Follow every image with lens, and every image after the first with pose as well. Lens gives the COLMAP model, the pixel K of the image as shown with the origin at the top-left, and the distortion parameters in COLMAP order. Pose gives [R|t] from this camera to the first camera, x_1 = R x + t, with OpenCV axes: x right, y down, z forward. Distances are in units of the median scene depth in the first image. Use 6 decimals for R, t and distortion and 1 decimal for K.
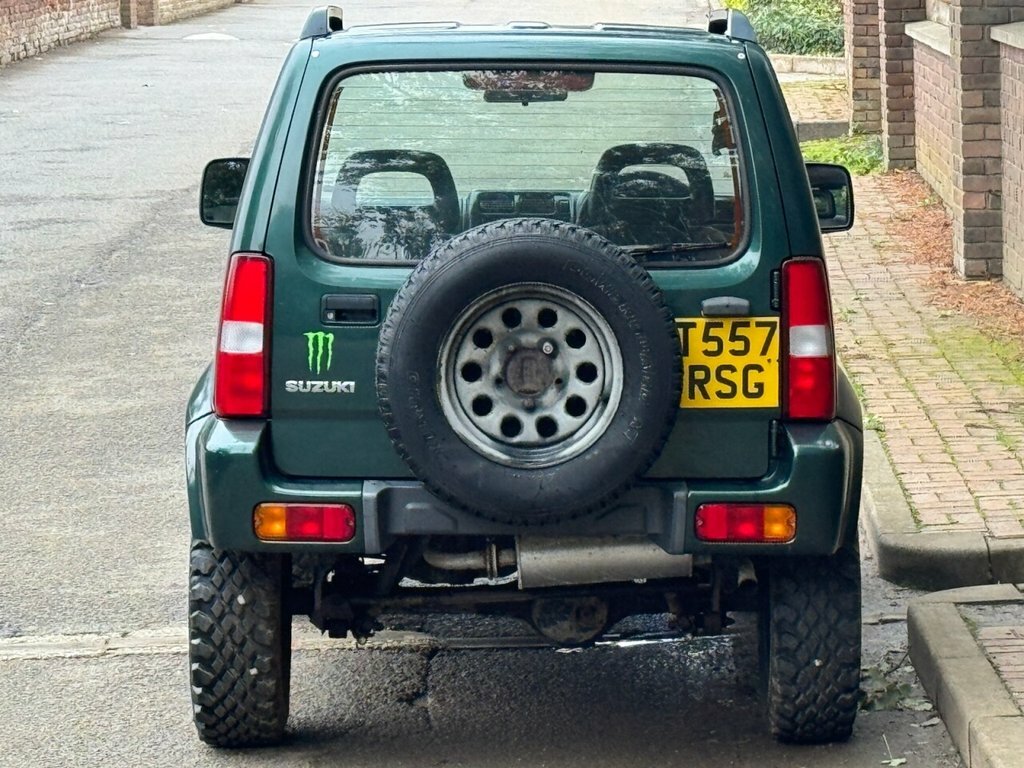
lens RADIAL K [[4246.5, 0, 512.0], [0, 4246.5, 384.0], [0, 0, 1]] dist [0.180859, 2.083865]
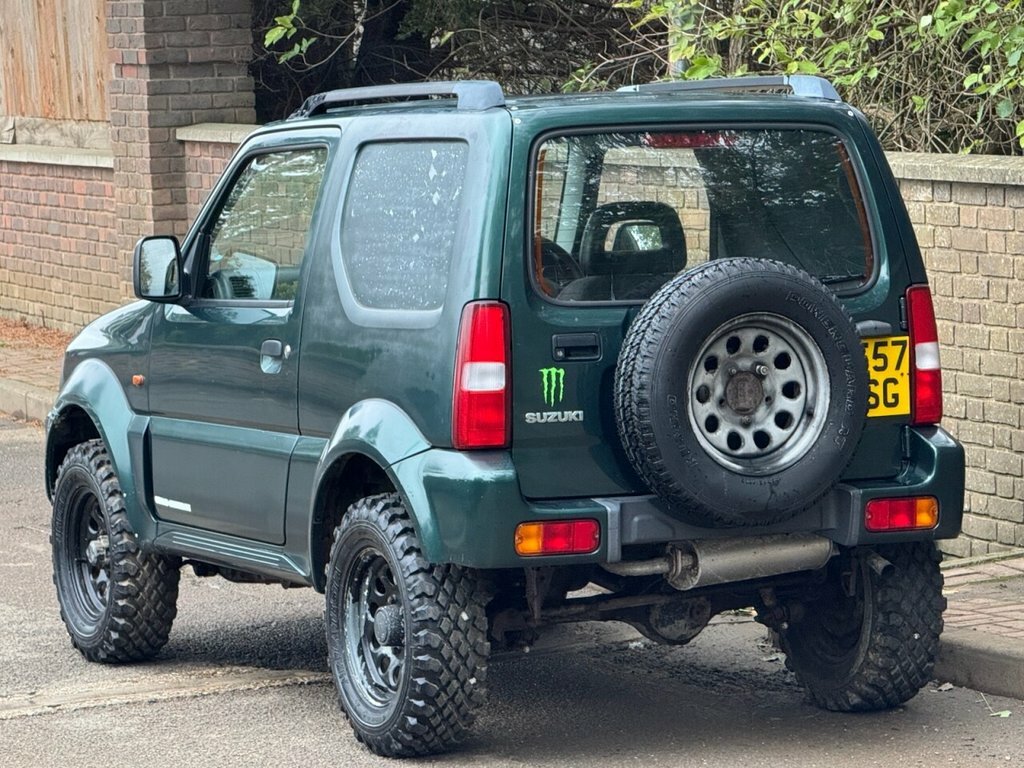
lens RADIAL K [[4246.5, 0, 512.0], [0, 4246.5, 384.0], [0, 0, 1]] dist [0.180859, 2.083865]
pose [[0.907783, -0.049520, 0.416506, -0.508969], [0.063408, 0.997796, -0.019567, 0.012857], [-0.414619, 0.044173, 0.908922, -0.011419]]
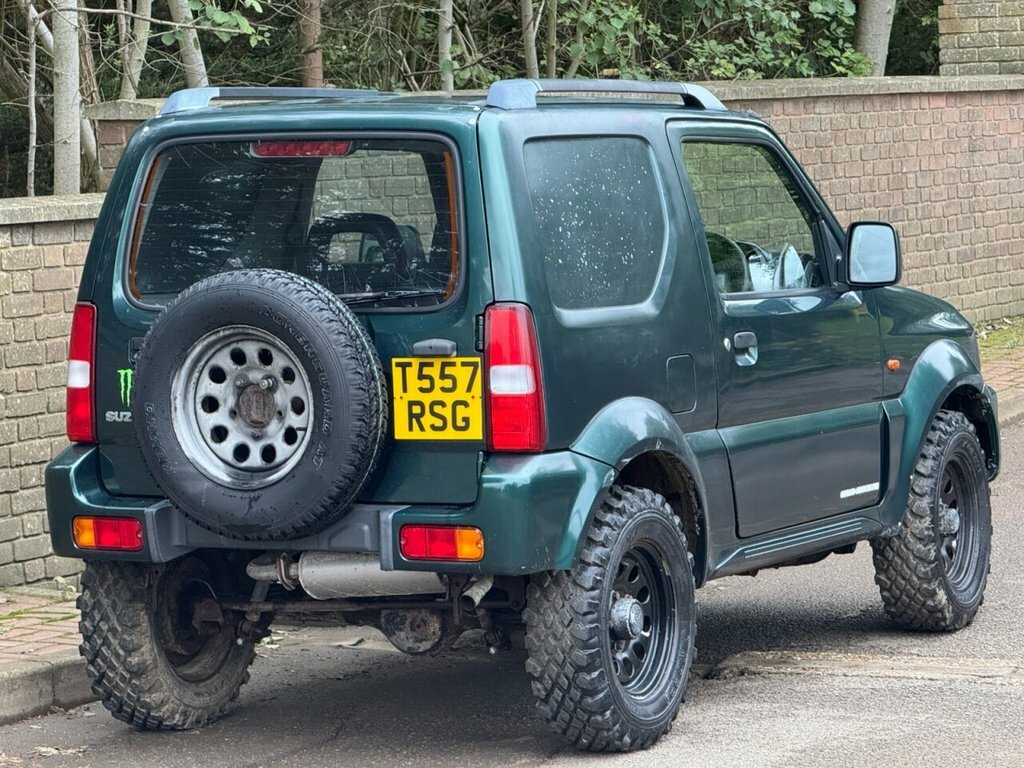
lens RADIAL K [[4246.5, 0, 512.0], [0, 4246.5, 384.0], [0, 0, 1]] dist [0.180859, 2.083865]
pose [[0.881882, 0.005424, -0.471439, 0.576451], [-0.014582, 0.999769, -0.015774, 0.008167], [0.471244, 0.020785, 0.881758, 0.031793]]
